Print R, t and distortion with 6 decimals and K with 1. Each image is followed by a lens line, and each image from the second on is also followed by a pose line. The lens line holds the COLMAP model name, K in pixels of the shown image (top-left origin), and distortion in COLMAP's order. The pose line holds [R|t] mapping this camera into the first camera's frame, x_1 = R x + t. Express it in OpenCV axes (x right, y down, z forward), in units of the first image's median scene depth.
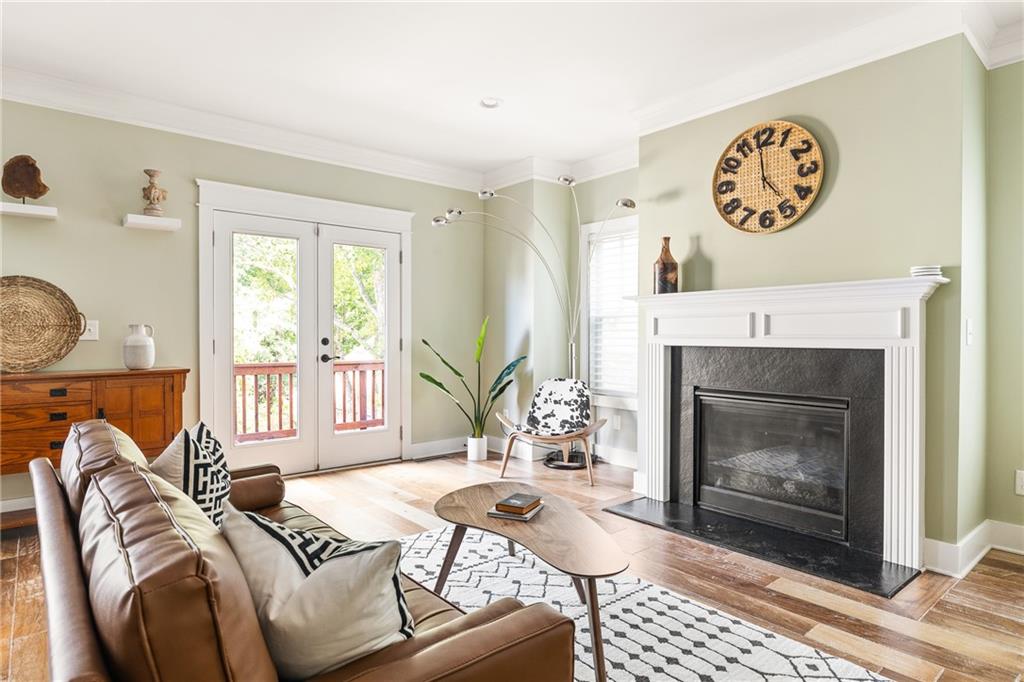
lens RADIAL K [[574.5, 0, 507.0], [0, 574.5, 342.4], [0, 0, 1]] dist [0.004244, 0.000211]
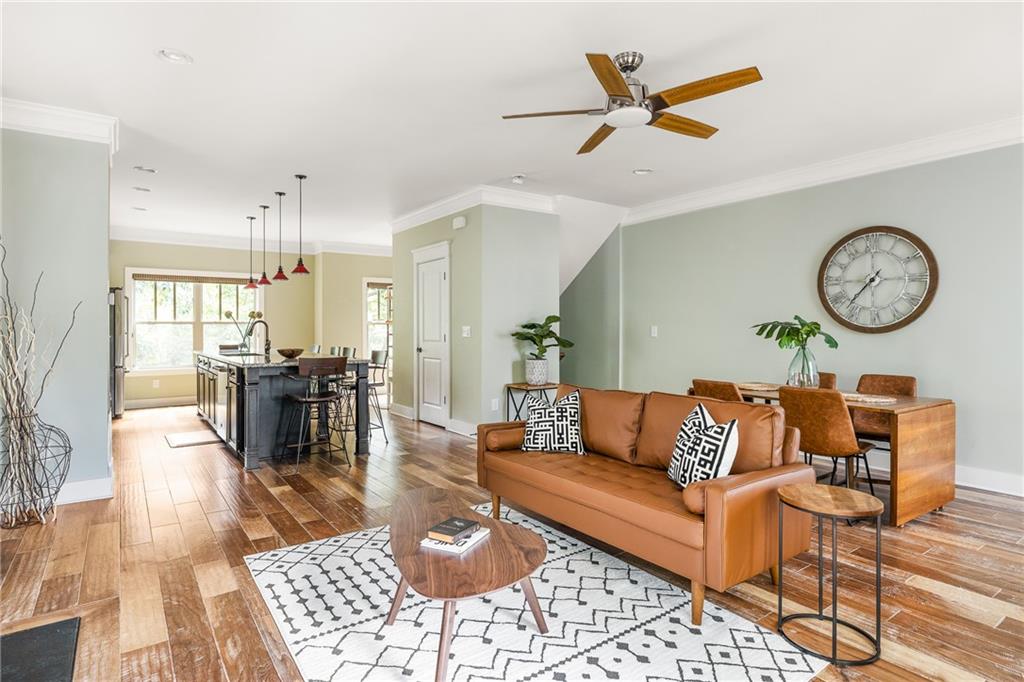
lens RADIAL K [[544.2, 0, 512.0], [0, 544.2, 341.0], [0, 0, 1]] dist [0.002317, 0.000299]
pose [[-0.998165, 0.001533, 0.060527, -0.125259], [0.003661, 0.999378, 0.035065, -0.056207], [-0.060436, 0.035222, -0.997550, 1.845275]]
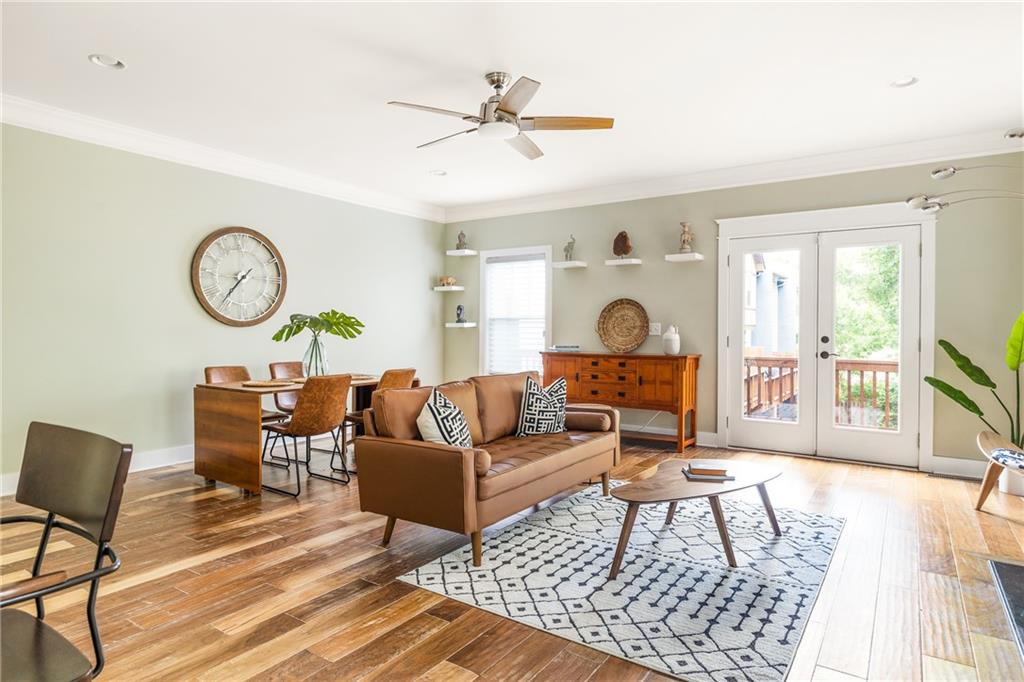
lens RADIAL K [[574.5, 0, 507.0], [0, 574.5, 342.4], [0, 0, 1]] dist [0.004244, 0.000211]
pose [[0.272435, 0.024244, -0.961869, 1.091739], [-0.018278, 0.999633, 0.020019, -0.013718], [0.962001, 0.012128, 0.272778, 0.230924]]
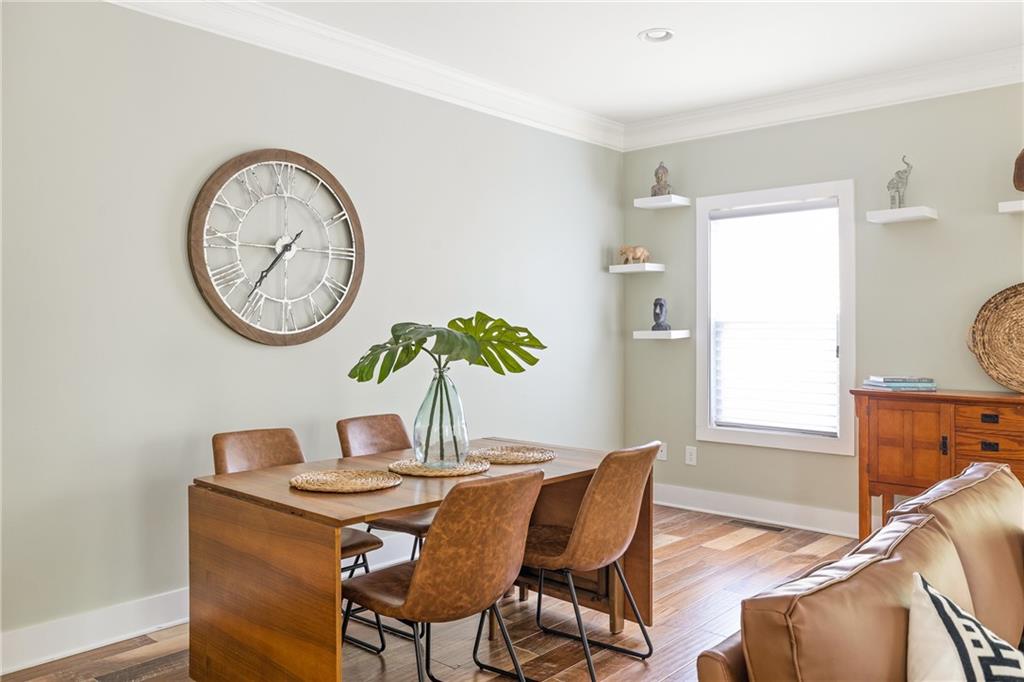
lens RADIAL K [[782.4, 0, 512.0], [0, 782.4, 341.0], [0, 0, 1]] dist [0.004303, 0.001384]
pose [[0.144854, 0.014860, -0.989341, 0.277999], [-0.013346, 0.999826, 0.013064, -0.044867], [0.989363, 0.011311, 0.145027, 0.075479]]
